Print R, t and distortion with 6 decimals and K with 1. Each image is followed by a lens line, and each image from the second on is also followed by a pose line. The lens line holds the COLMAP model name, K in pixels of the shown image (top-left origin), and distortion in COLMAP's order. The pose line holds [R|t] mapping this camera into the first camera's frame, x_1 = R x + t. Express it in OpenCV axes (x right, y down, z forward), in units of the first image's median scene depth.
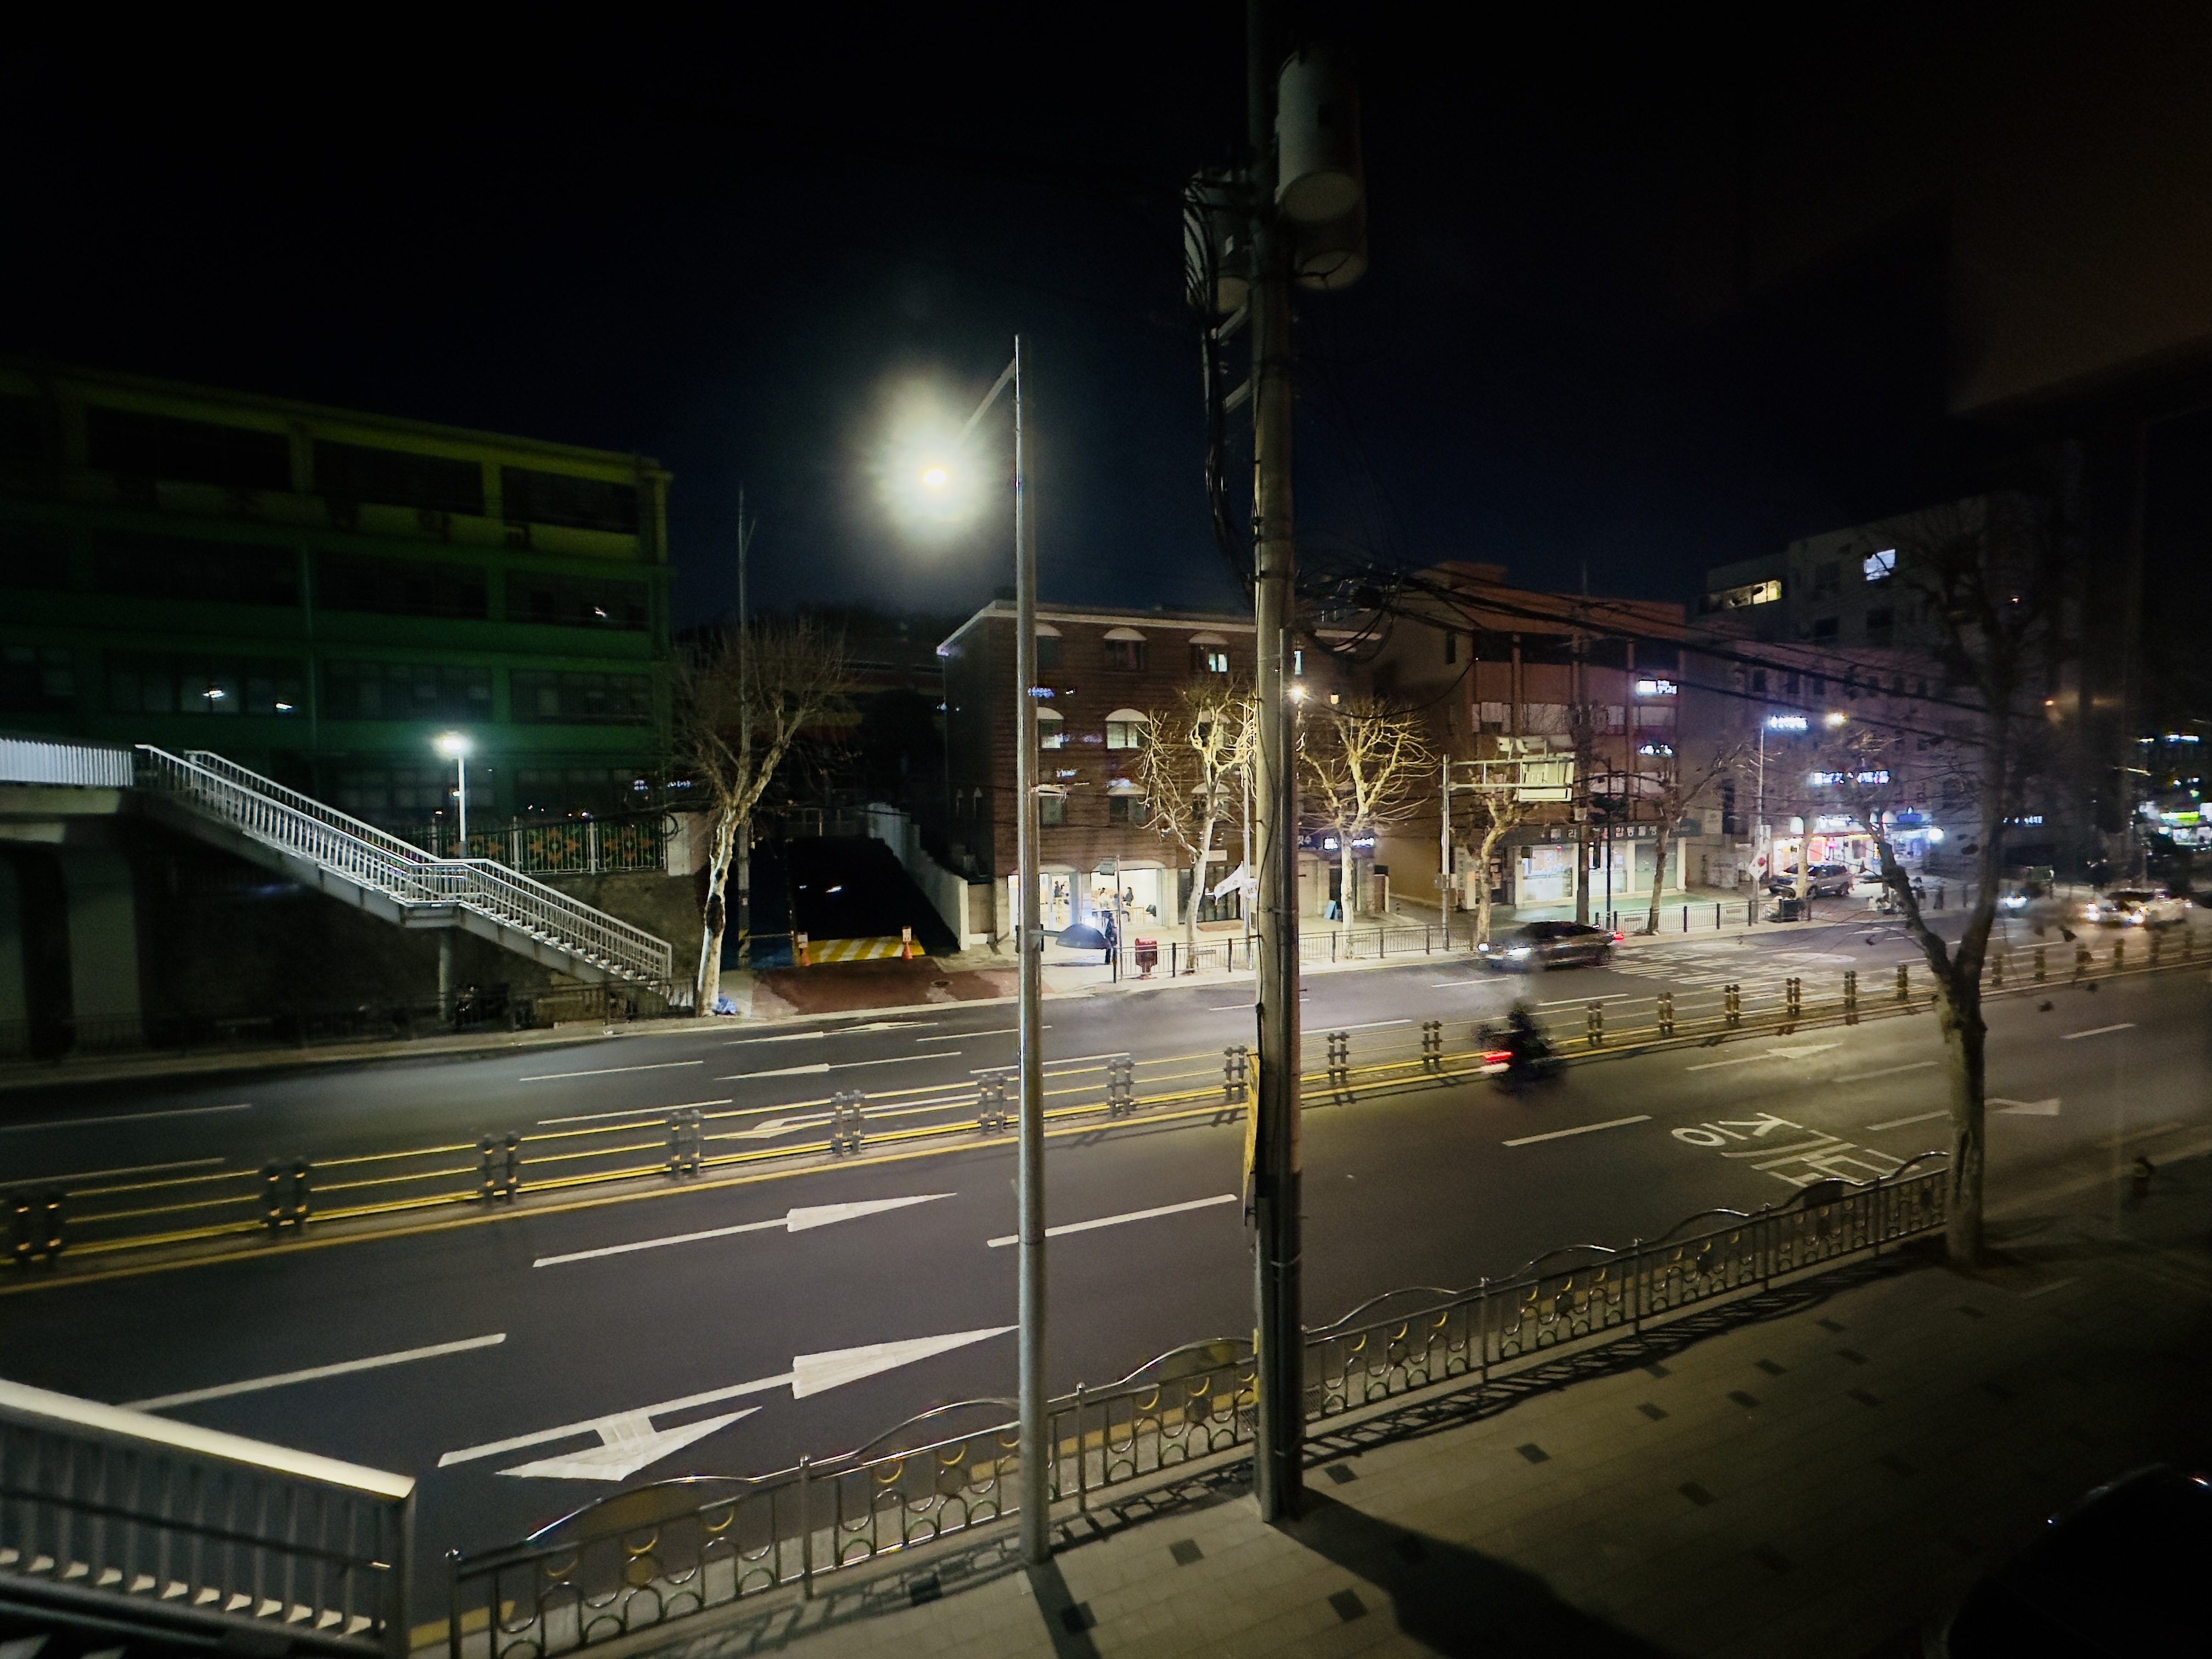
lens RADIAL K [[882.0, 0, 1105.4], [0, 882.0, 812.2], [0, 0, 1]] dist [0.000599, -0.000604]
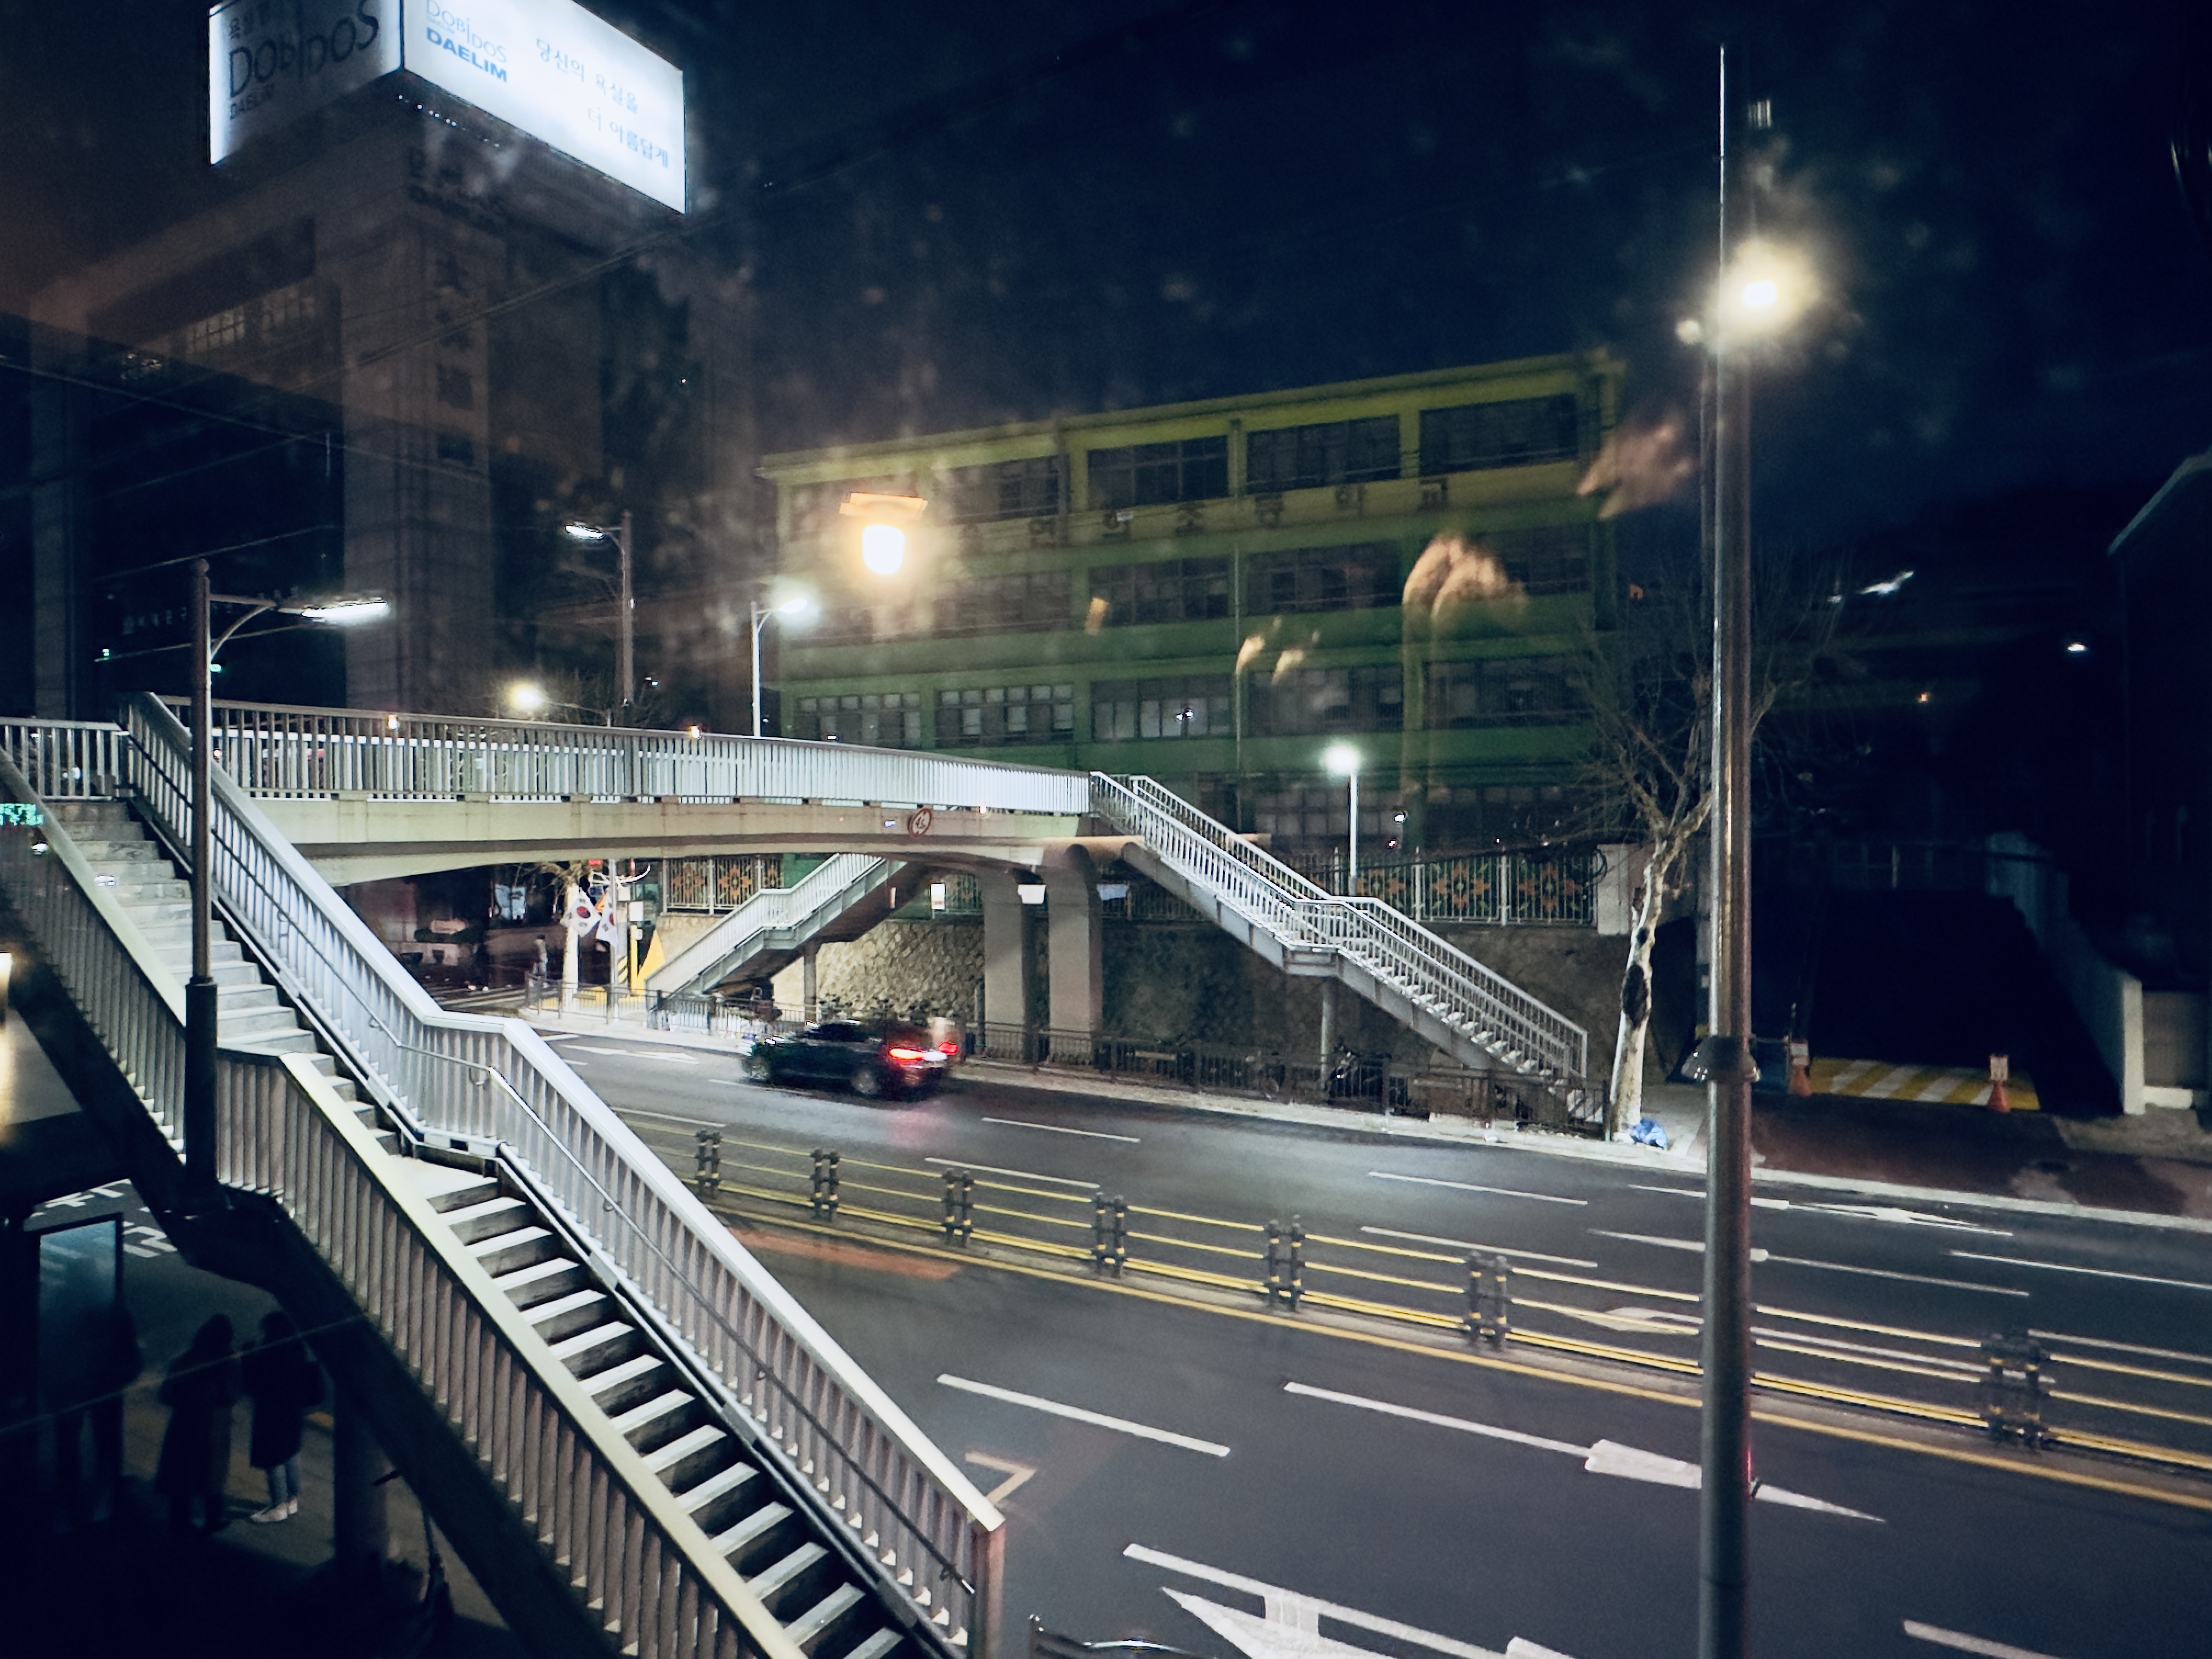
lens RADIAL K [[1324.6, 0, 1106.0], [0, 1324.6, 829.5], [0, 0, 1]] dist [-0.012958, 0.002277]
pose [[0.619432, 0.003477, -0.785043, 0.114077], [-0.013417, 0.999891, -0.006158, -0.000009], [0.784936, 0.014347, 0.619411, 0.047642]]
